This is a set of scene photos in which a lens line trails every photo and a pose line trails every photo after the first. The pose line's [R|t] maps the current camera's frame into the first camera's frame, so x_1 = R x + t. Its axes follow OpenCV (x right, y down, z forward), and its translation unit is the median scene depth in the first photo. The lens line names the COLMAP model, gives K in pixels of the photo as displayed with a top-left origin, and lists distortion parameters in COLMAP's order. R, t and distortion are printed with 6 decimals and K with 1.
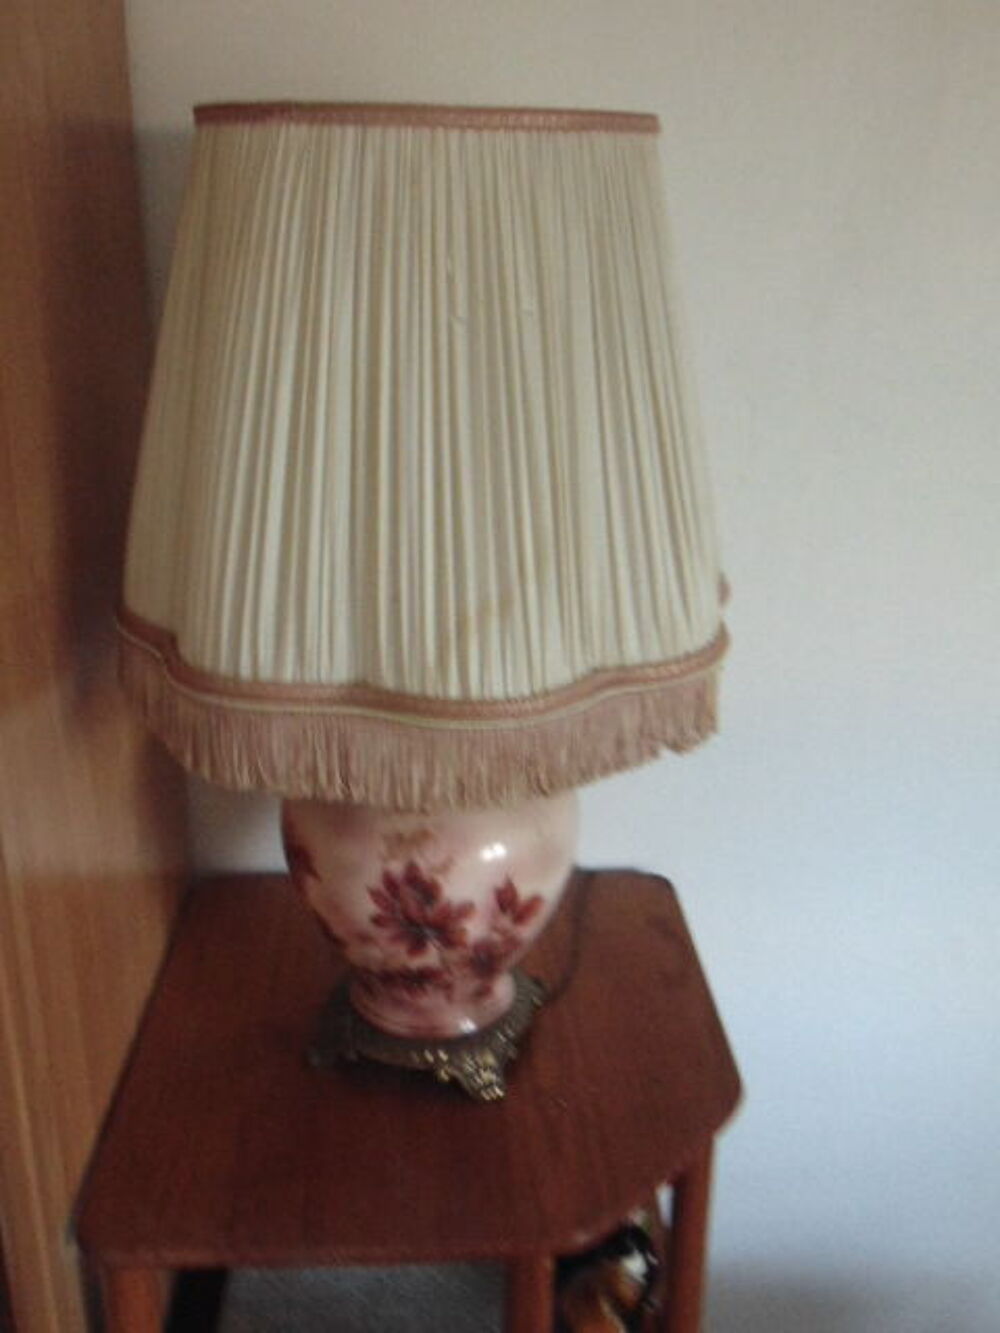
lens RADIAL K [[1293.0, 0, 500.0], [0, 1293.0, 666.5], [0, 0, 1]] dist [0.000279, 0.011035]
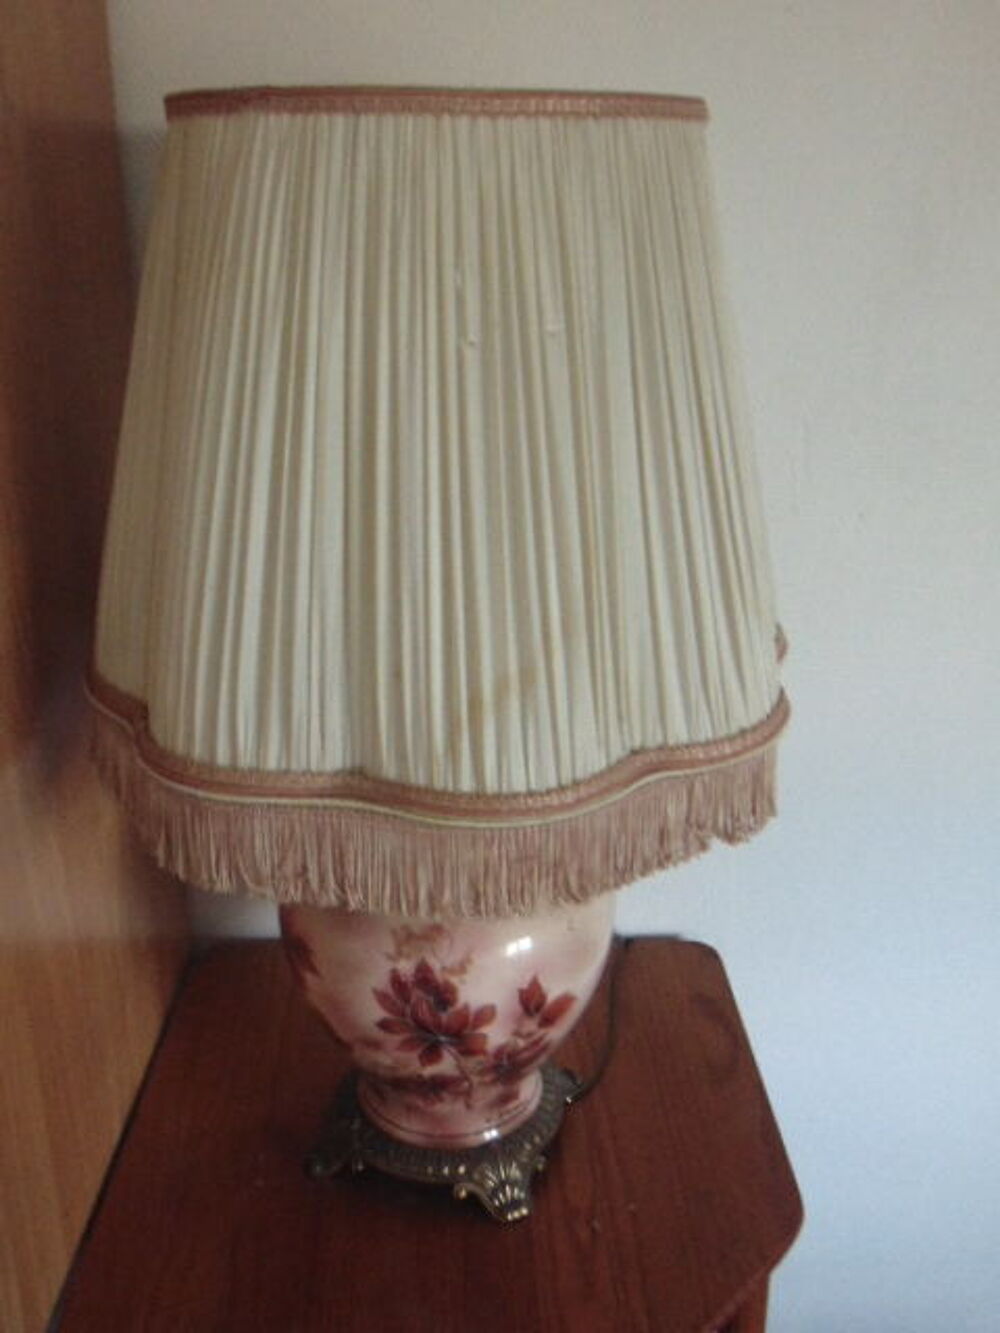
lens RADIAL K [[1285.1, 0, 500.0], [0, 1285.1, 666.5], [0, 0, 1]] dist [-0.000363, -0.014021]
pose [[0.999615, -0.002557, -0.027626, 0.009052], [0.002687, 0.999986, 0.004663, -0.058009], [0.027613, -0.004735, 0.999607, 0.154061]]
